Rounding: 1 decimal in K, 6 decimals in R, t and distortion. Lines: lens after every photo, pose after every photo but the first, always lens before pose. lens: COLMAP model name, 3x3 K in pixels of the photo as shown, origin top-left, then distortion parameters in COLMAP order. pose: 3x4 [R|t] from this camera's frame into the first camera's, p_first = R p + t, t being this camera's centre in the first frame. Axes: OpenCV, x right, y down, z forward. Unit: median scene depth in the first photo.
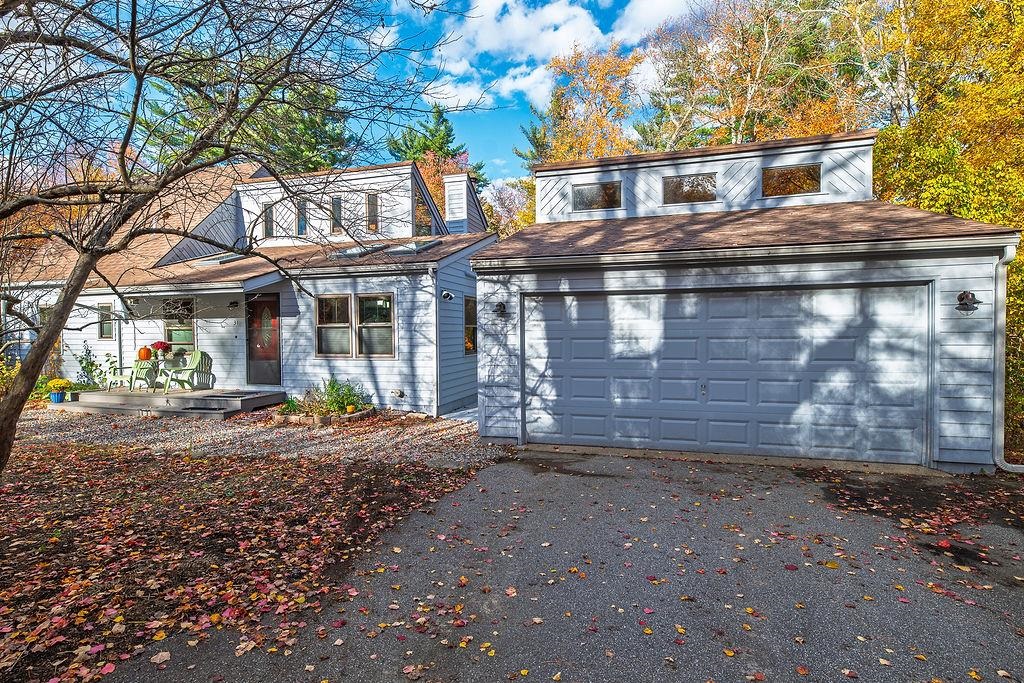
lens RADIAL K [[495.4, 0, 512.0], [0, 495.4, 340.6], [0, 0, 1]] dist [0.002787, -0.003789]
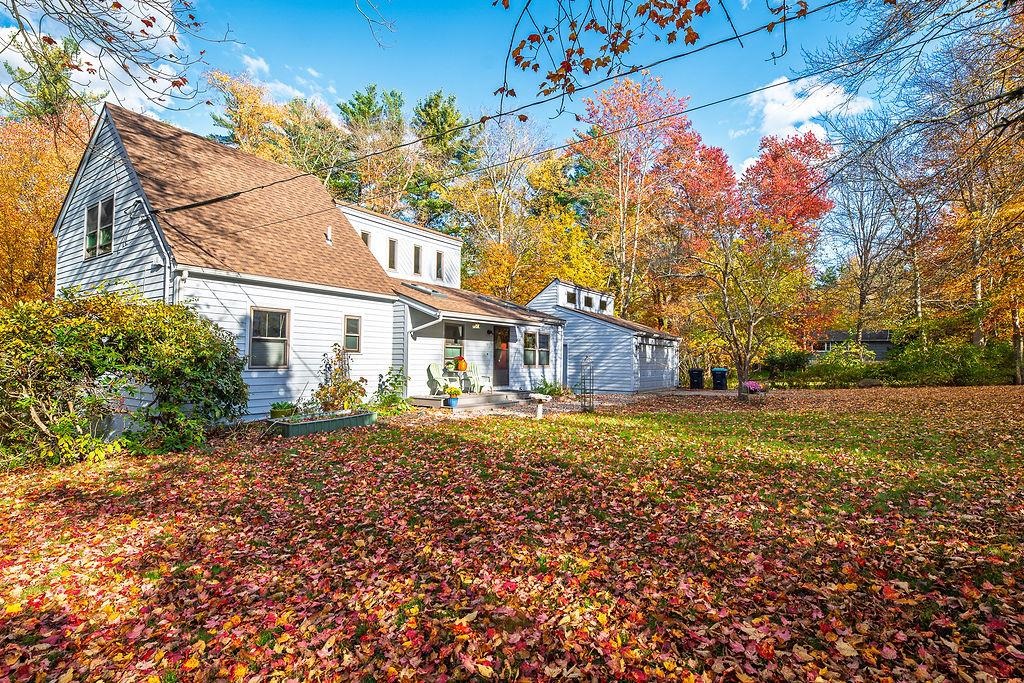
lens RADIAL K [[495.4, 0, 512.1], [0, 495.4, 344.1], [0, 0, 1]] dist [0.002787, -0.003789]
pose [[0.299152, 0.038025, 0.953448, -2.085985], [0.008778, 0.999054, -0.042598, 0.028552], [-0.954165, 0.021112, 0.298535, 0.543134]]
